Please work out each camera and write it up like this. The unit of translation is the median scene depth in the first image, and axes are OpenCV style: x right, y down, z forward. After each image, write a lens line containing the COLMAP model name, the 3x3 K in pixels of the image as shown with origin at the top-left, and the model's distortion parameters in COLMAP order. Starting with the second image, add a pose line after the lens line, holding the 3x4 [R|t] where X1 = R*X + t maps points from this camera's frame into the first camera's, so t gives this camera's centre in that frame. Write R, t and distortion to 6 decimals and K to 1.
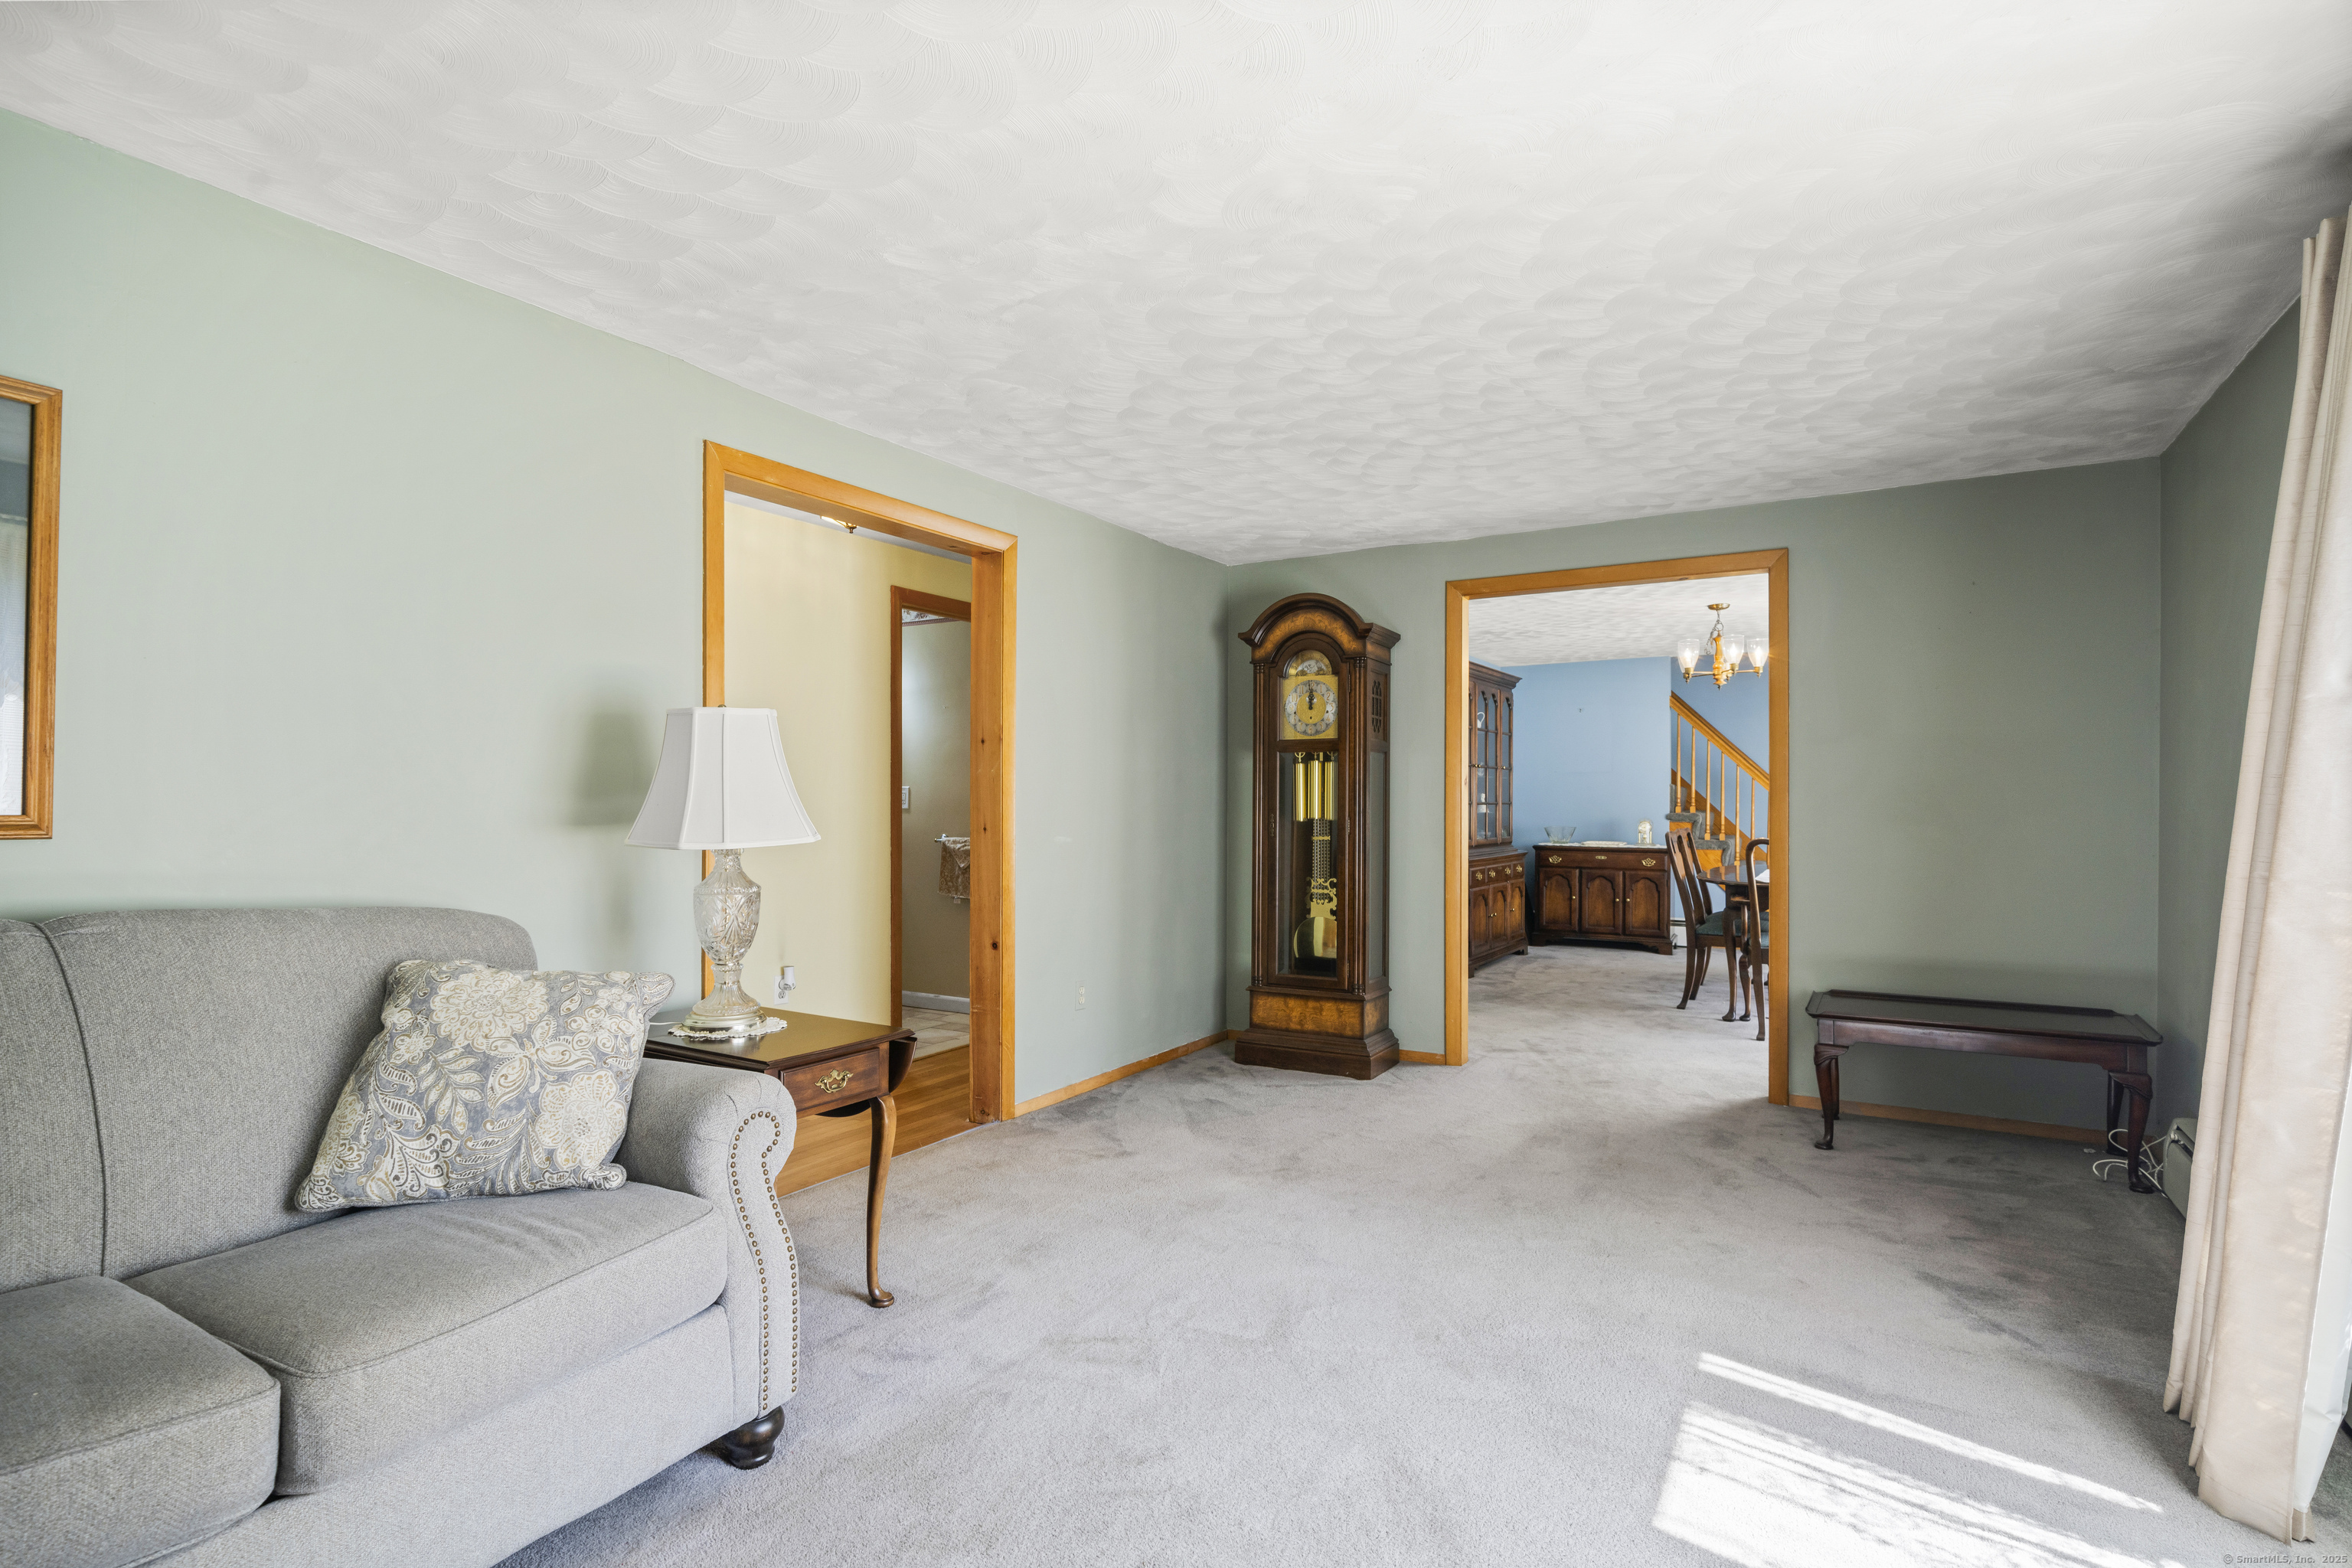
lens RADIAL K [[1155.2, 0, 1171.8], [0, 1155.2, 808.7], [0, 0, 1]] dist [-0.000141, -0.000240]
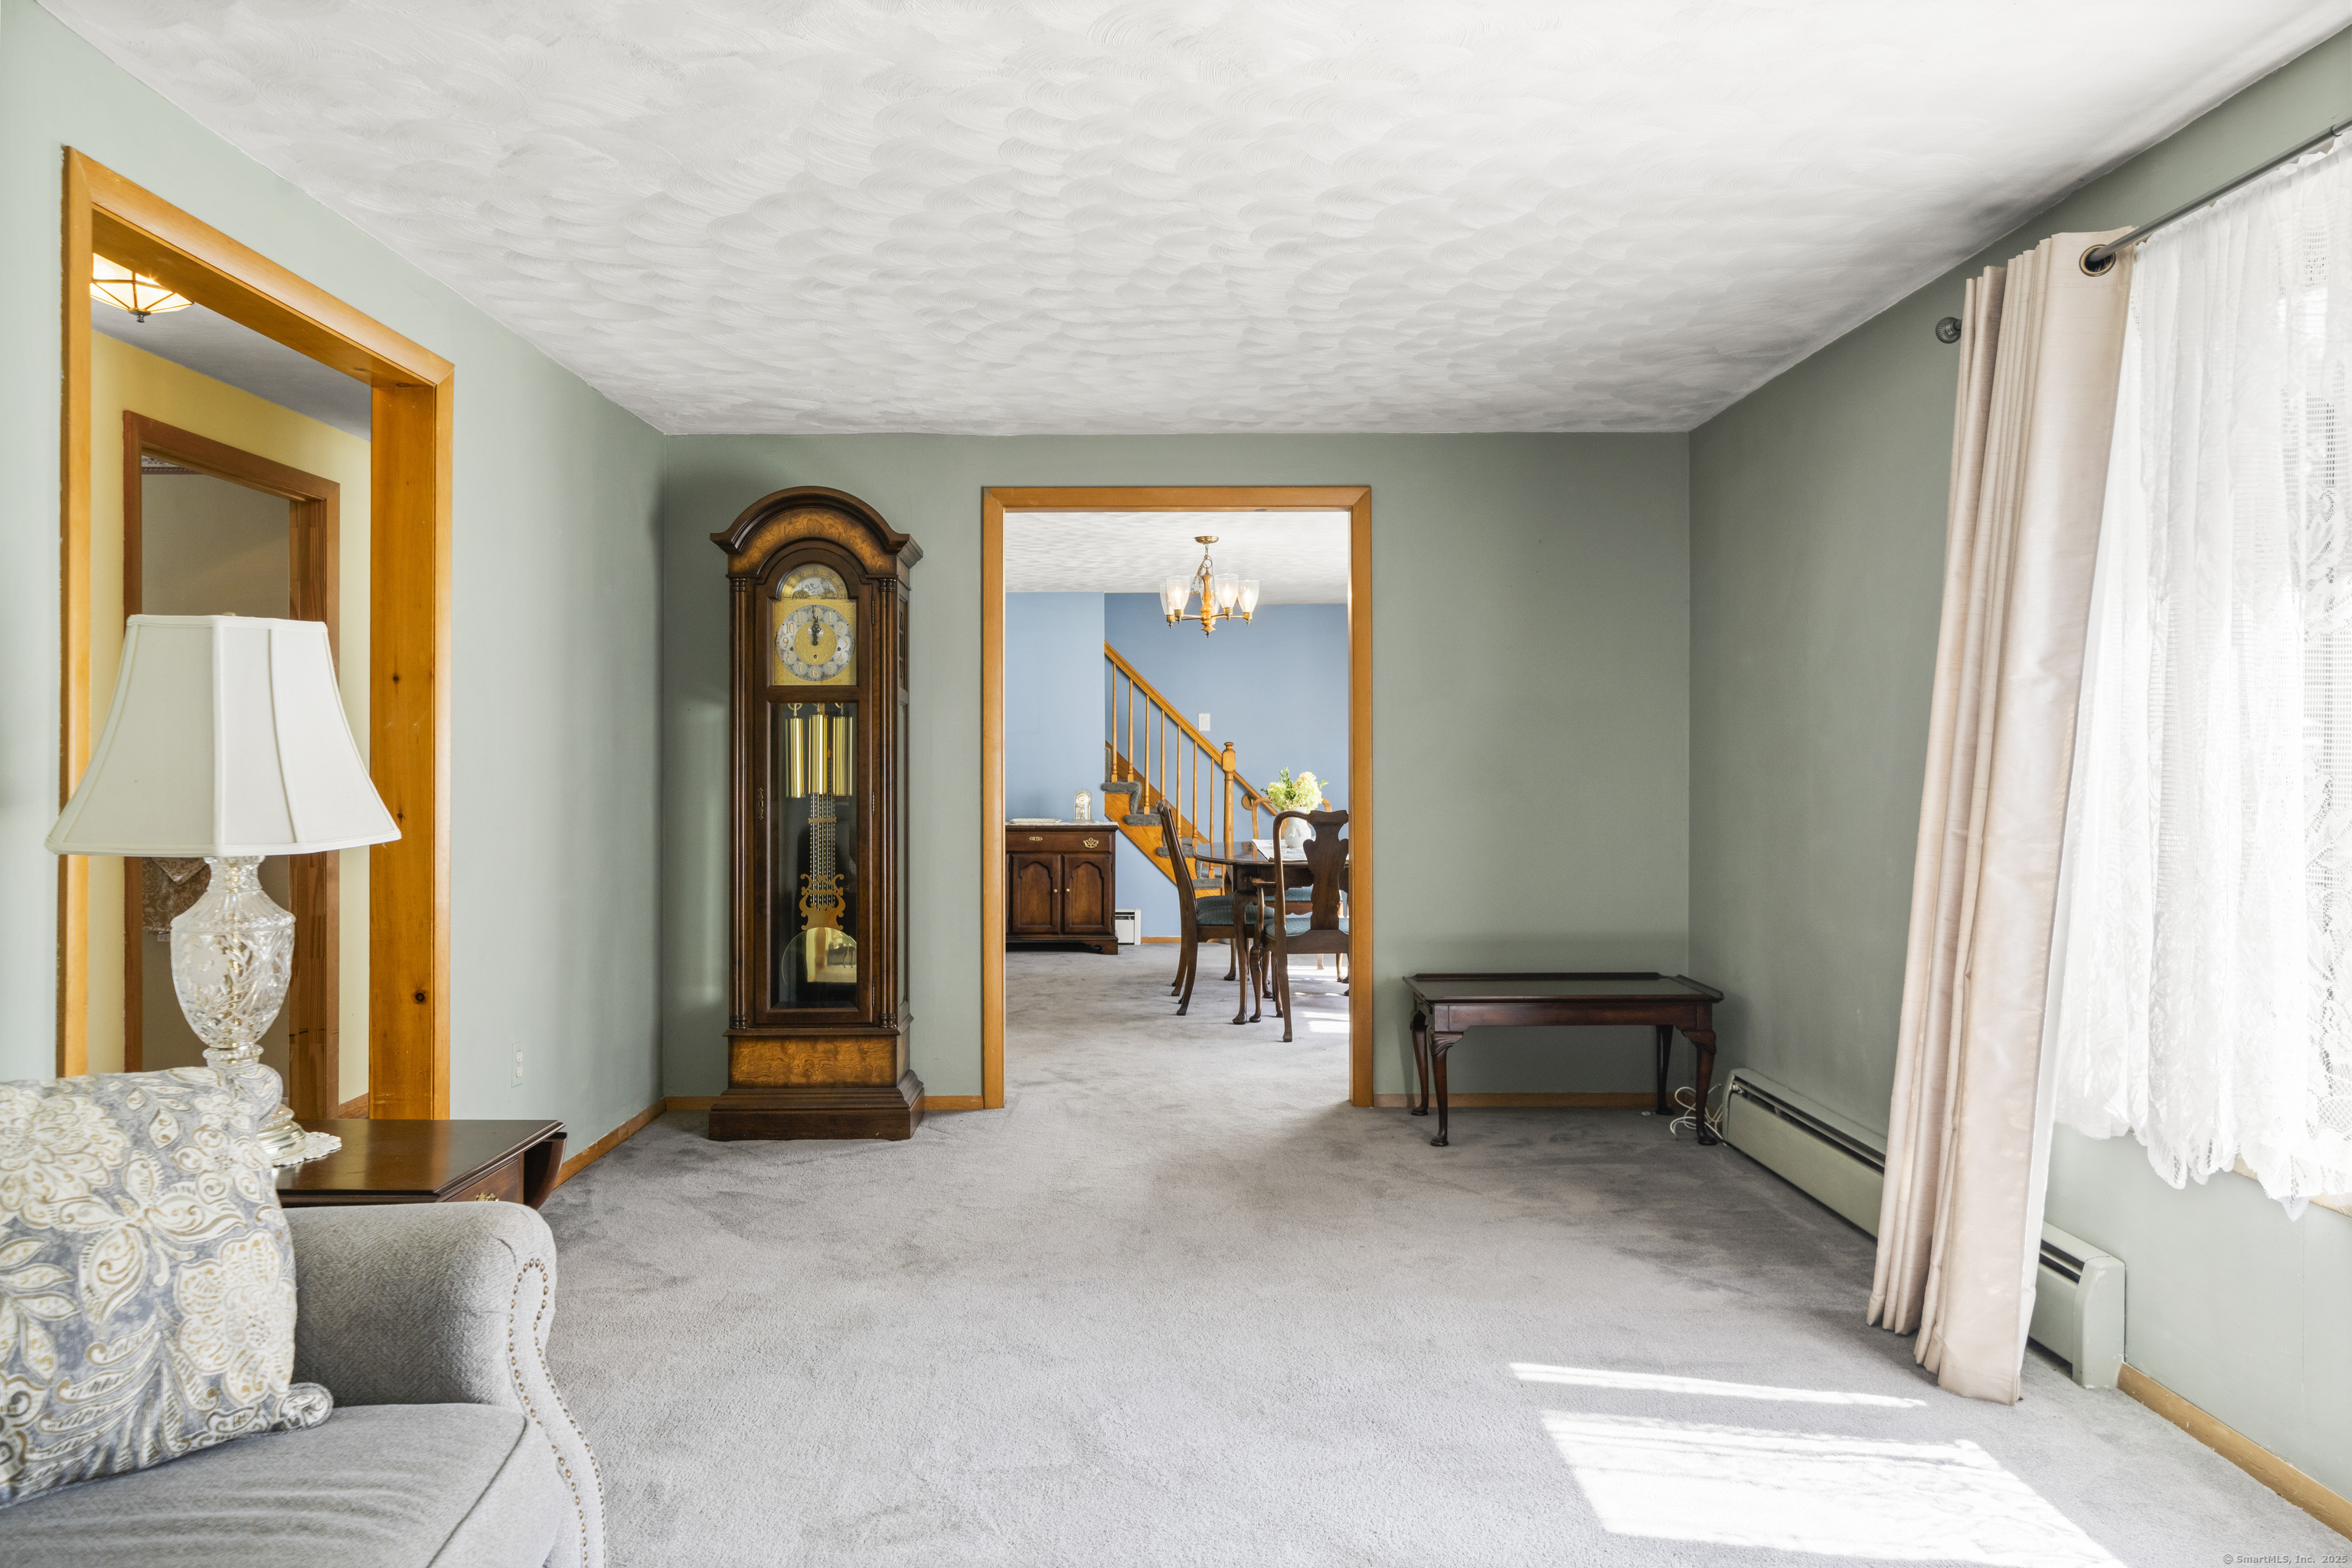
lens RADIAL K [[1576.3, 0, 1173.4], [0, 1576.3, 771.1], [0, 0, 1]] dist [-0.001255, 0.003167]
pose [[0.855255, -0.004596, 0.518186, -0.300774], [0.007172, 0.999970, -0.002969, -0.001919], [-0.518157, 0.006256, 0.855263, 0.039358]]
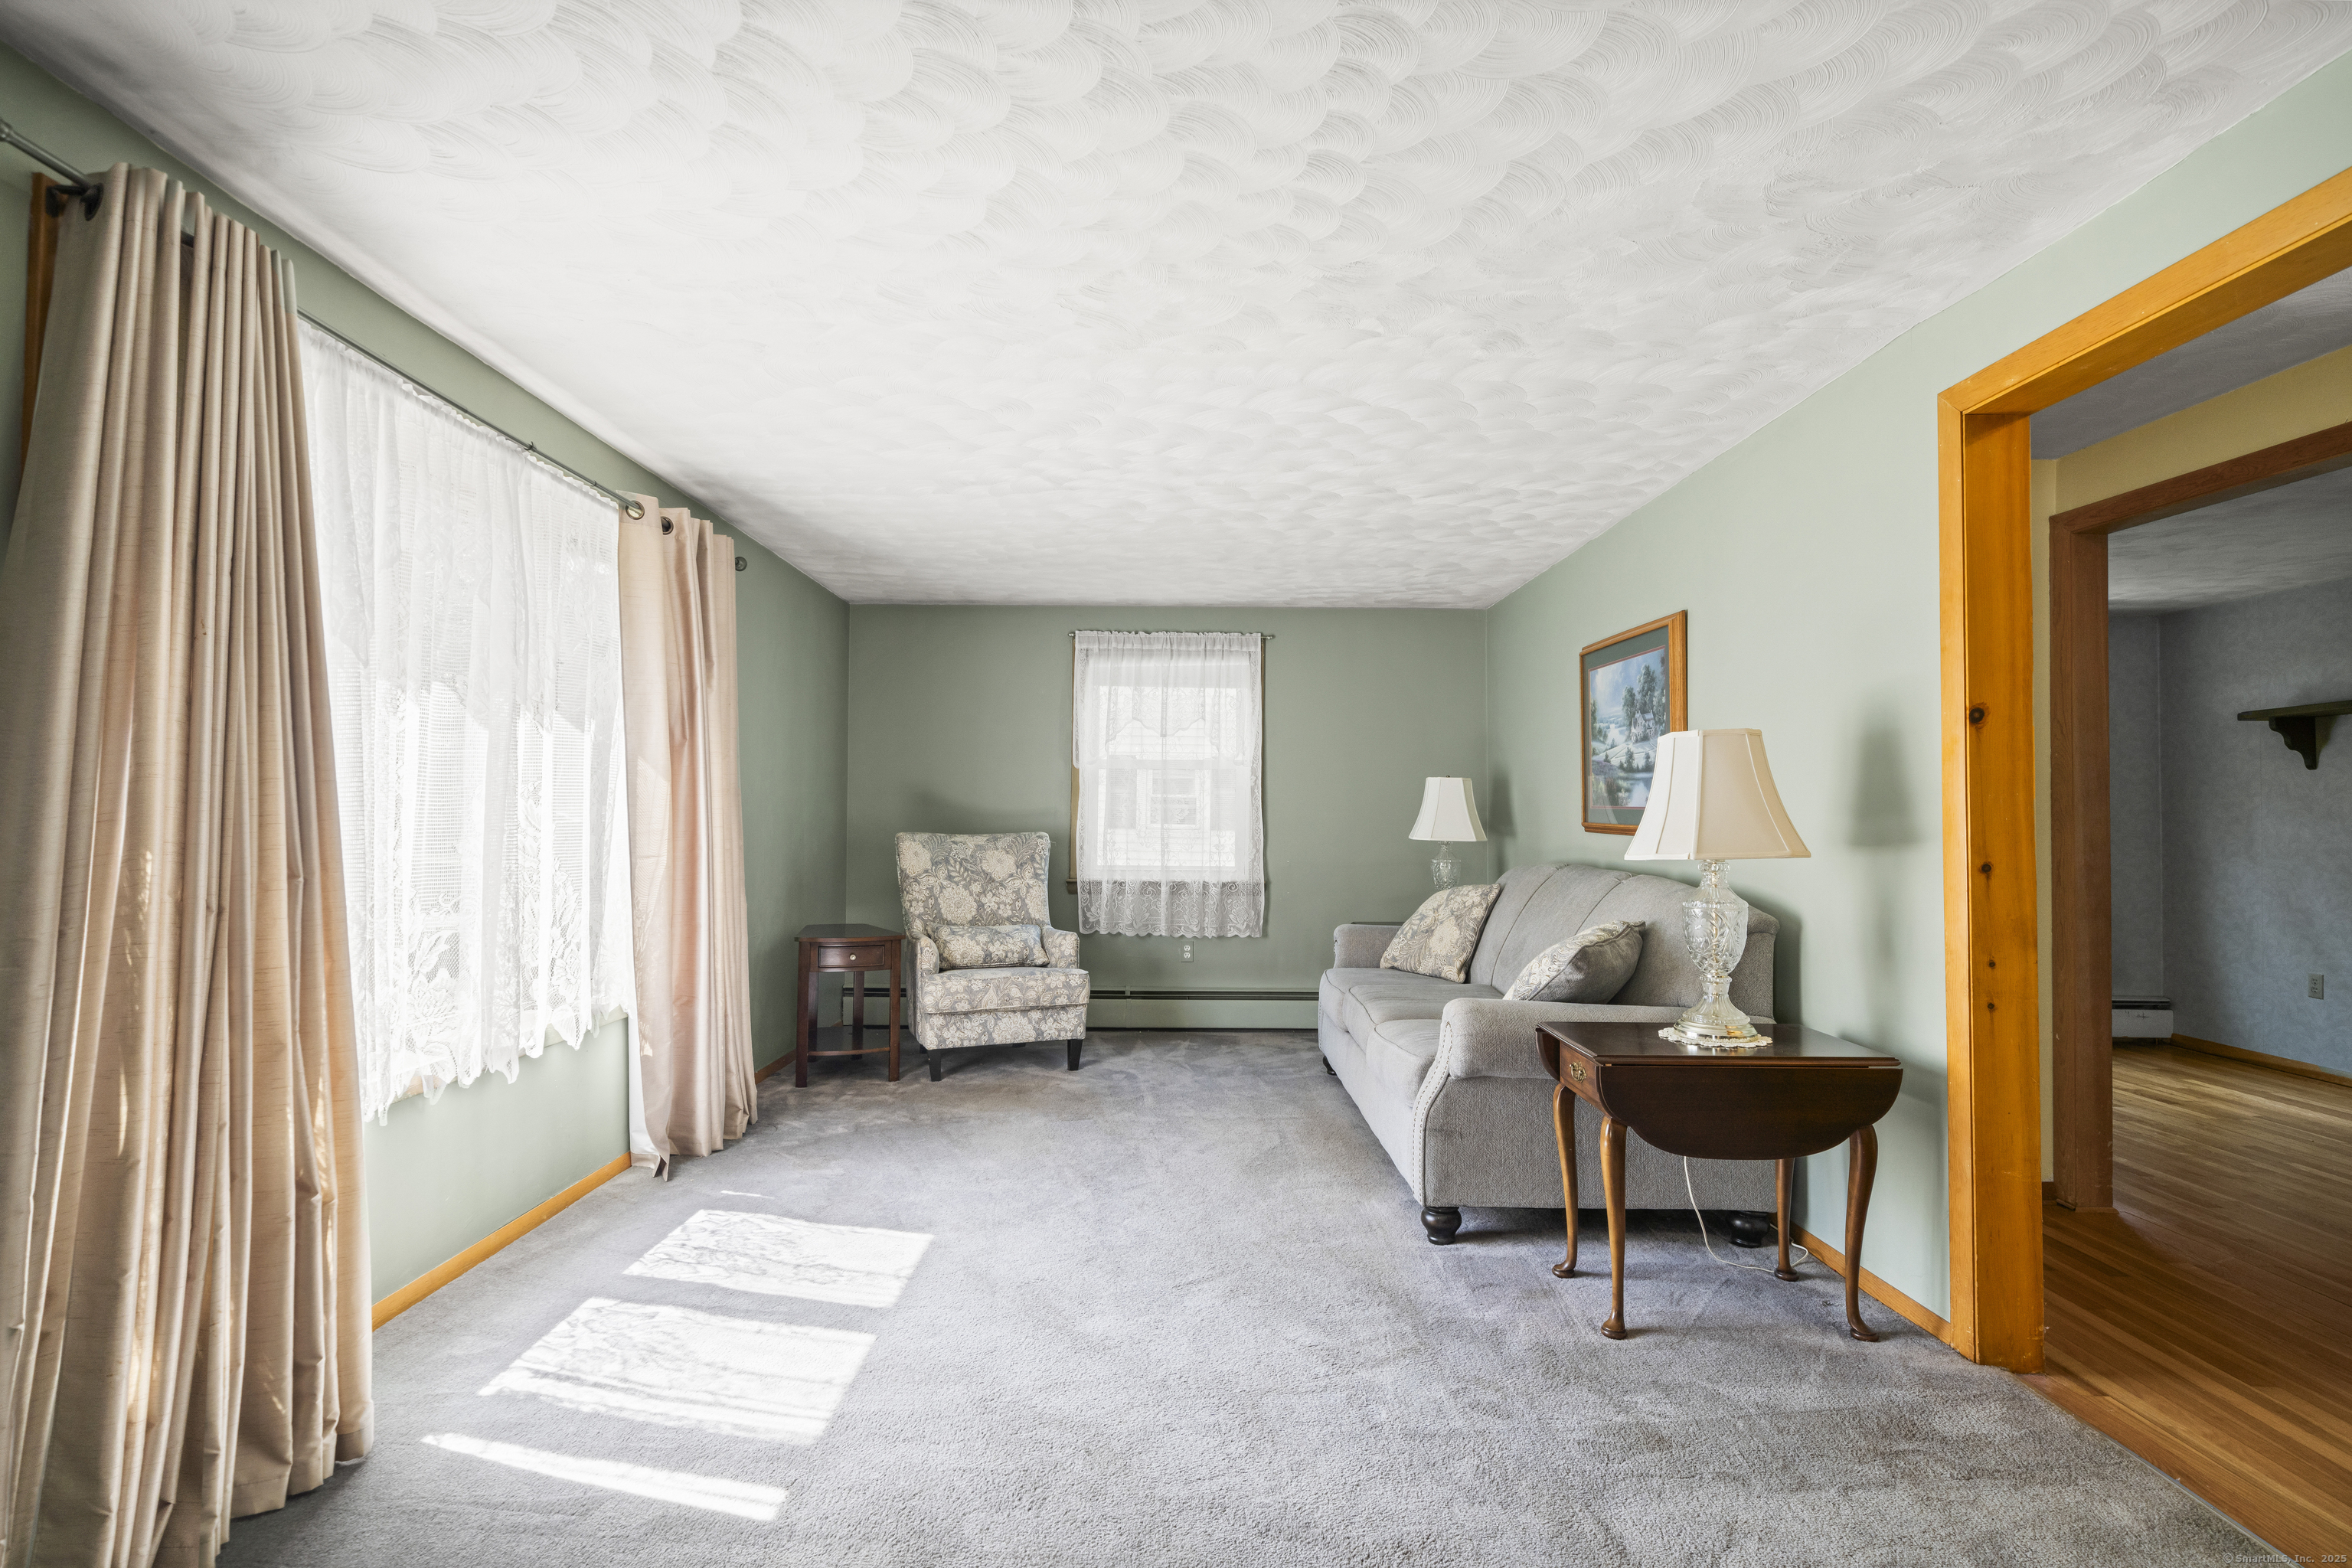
lens RADIAL K [[1155.2, 0, 1171.8], [0, 1155.2, 808.7], [0, 0, 1]] dist [-0.000141, -0.000240]
pose [[-0.856718, -0.013384, -0.515611, 0.450874], [-0.015099, 0.999886, -0.000867, -0.005912], [0.515563, 0.007042, -0.856822, 1.273276]]
